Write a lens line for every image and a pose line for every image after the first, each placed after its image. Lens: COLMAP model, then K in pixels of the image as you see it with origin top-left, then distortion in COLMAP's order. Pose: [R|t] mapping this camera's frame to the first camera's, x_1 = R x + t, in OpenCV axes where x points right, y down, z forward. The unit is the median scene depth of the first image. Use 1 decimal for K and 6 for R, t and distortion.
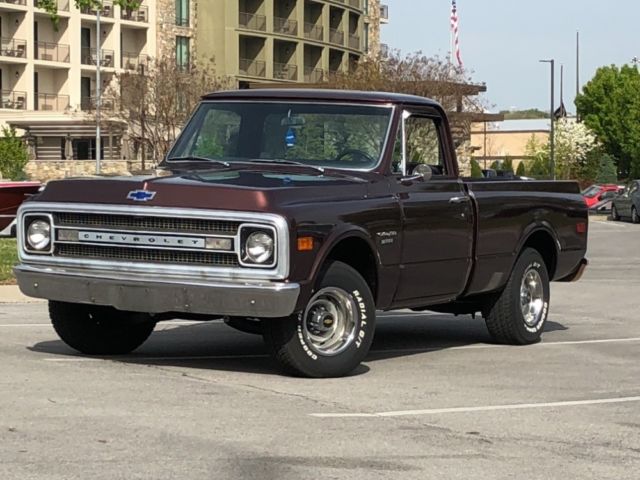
lens RADIAL K [[1995.7, 0, 338.8], [0, 1995.7, 238.5], [0, 0, 1]] dist [0.233575, -0.579182]
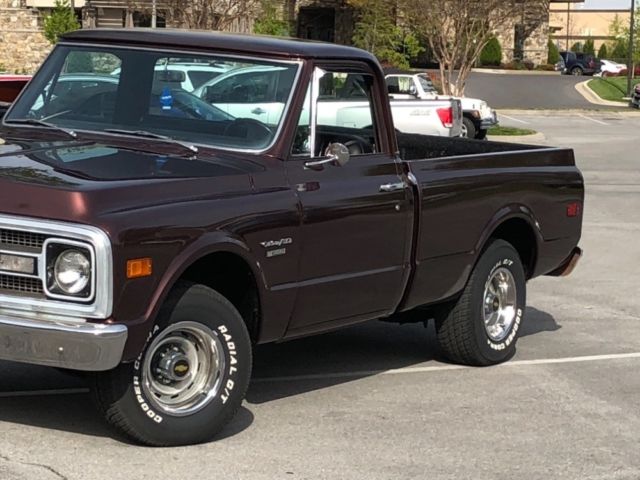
lens RADIAL K [[1995.7, 0, 338.8], [0, 1995.7, 238.5], [0, 0, 1]] dist [0.233575, -0.579182]
pose [[0.998700, 0.030086, -0.041158, 0.073987], [-0.027361, 0.997495, 0.065227, -0.050006], [0.043017, -0.064016, 0.997021, 0.263029]]
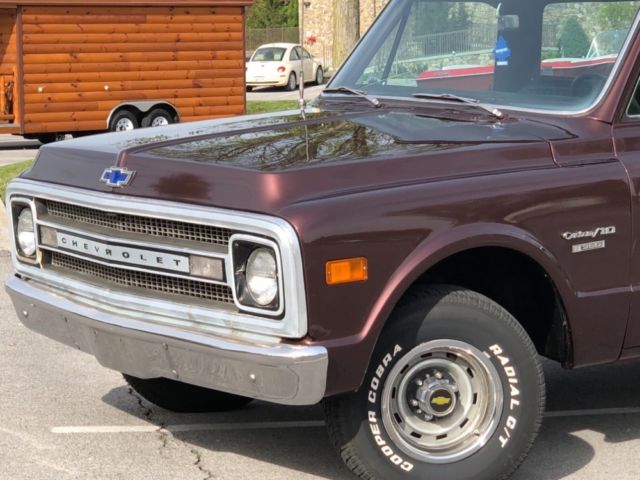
lens RADIAL K [[1995.7, 0, 338.8], [0, 1995.7, 238.5], [0, 0, 1]] dist [0.233575, -0.579182]
pose [[0.905182, 0.013756, -0.424802, 0.188066], [0.019620, 0.997058, 0.074094, -0.041271], [0.424571, -0.075404, 0.902249, 0.456262]]
